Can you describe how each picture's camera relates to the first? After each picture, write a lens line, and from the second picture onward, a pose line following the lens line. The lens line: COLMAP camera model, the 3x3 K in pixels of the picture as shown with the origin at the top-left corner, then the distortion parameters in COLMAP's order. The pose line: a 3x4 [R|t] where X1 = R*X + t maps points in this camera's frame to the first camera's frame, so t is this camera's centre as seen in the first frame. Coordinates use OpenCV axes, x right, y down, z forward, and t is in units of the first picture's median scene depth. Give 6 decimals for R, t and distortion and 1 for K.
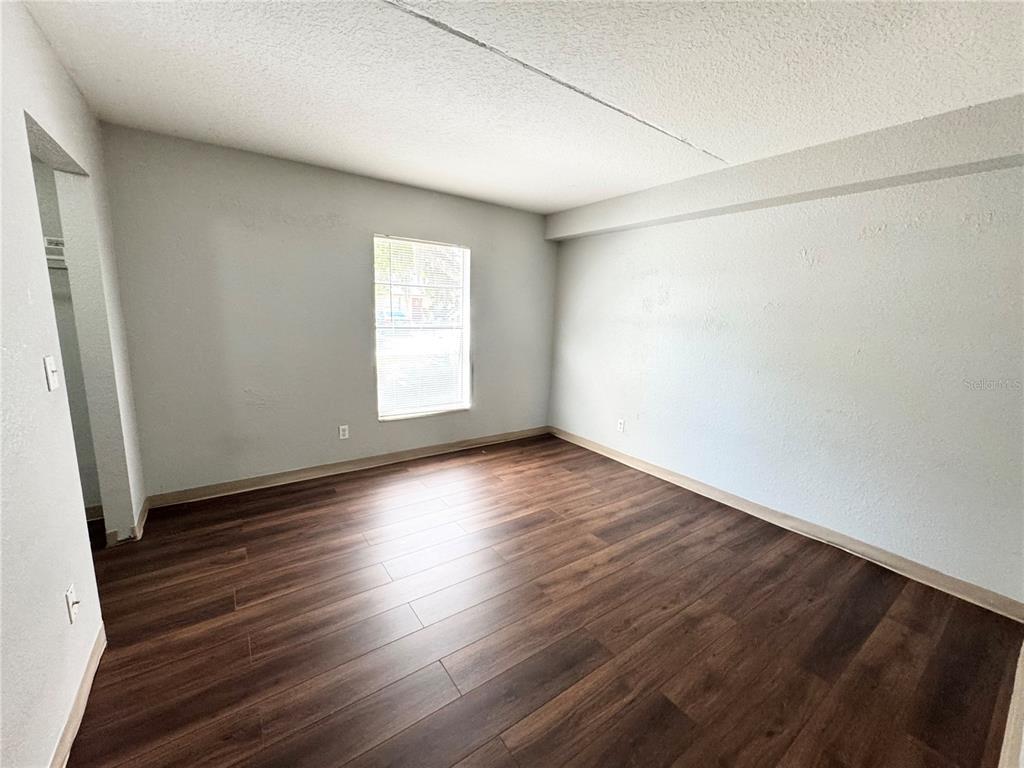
lens RADIAL K [[408.1, 0, 512.4], [0, 408.1, 381.9], [0, 0, 1]] dist [-0.002715, 0.000618]
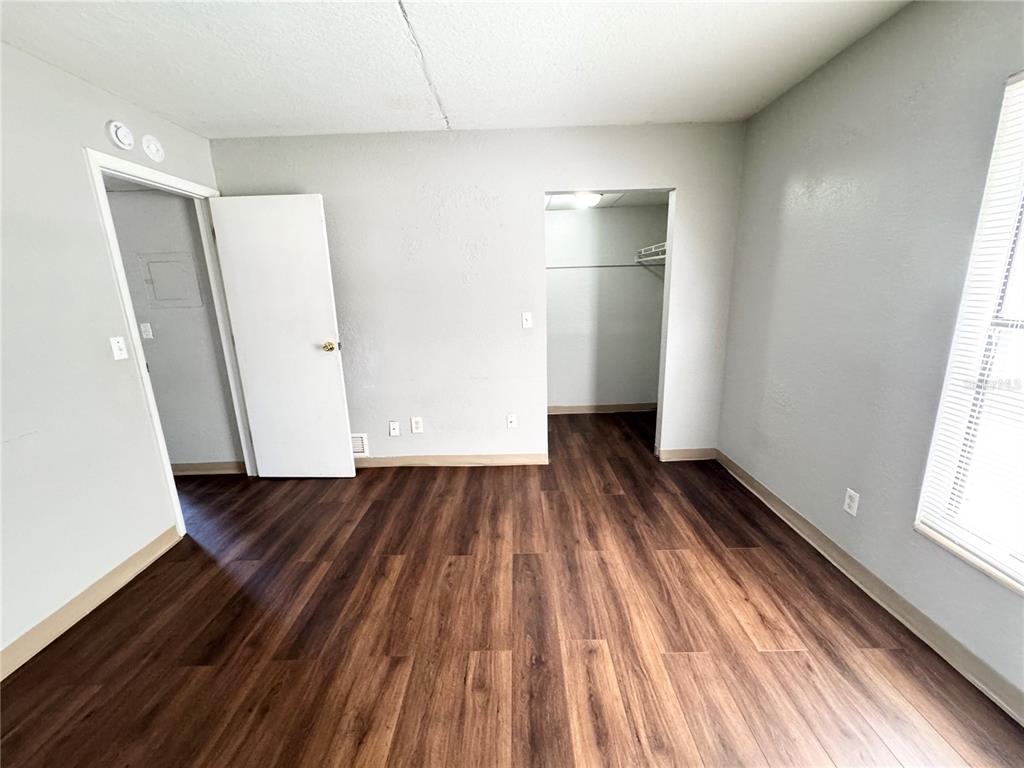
lens RADIAL K [[408.1, 0, 512.4], [0, 408.1, 381.9], [0, 0, 1]] dist [-0.002715, 0.000618]
pose [[-0.582826, 0.172570, -0.794061, 0.346086], [-0.129591, 0.944944, 0.300478, -0.176403], [0.802197, 0.278030, -0.528374, 1.091039]]
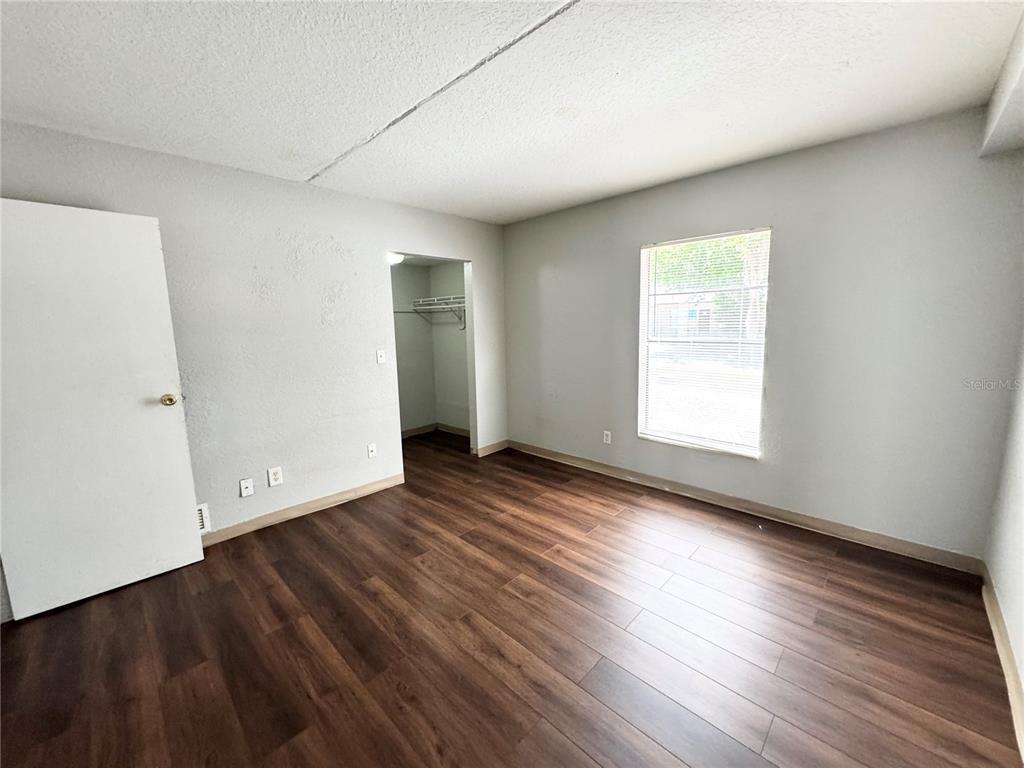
lens RADIAL K [[408.1, 0, 512.4], [0, 408.1, 381.9], [0, 0, 1]] dist [-0.002715, 0.000618]
pose [[0.182874, 0.106539, -0.977347, 0.721467], [-0.140771, 0.986705, 0.081219, -0.091331], [0.973006, 0.122729, 0.195441, 0.657920]]
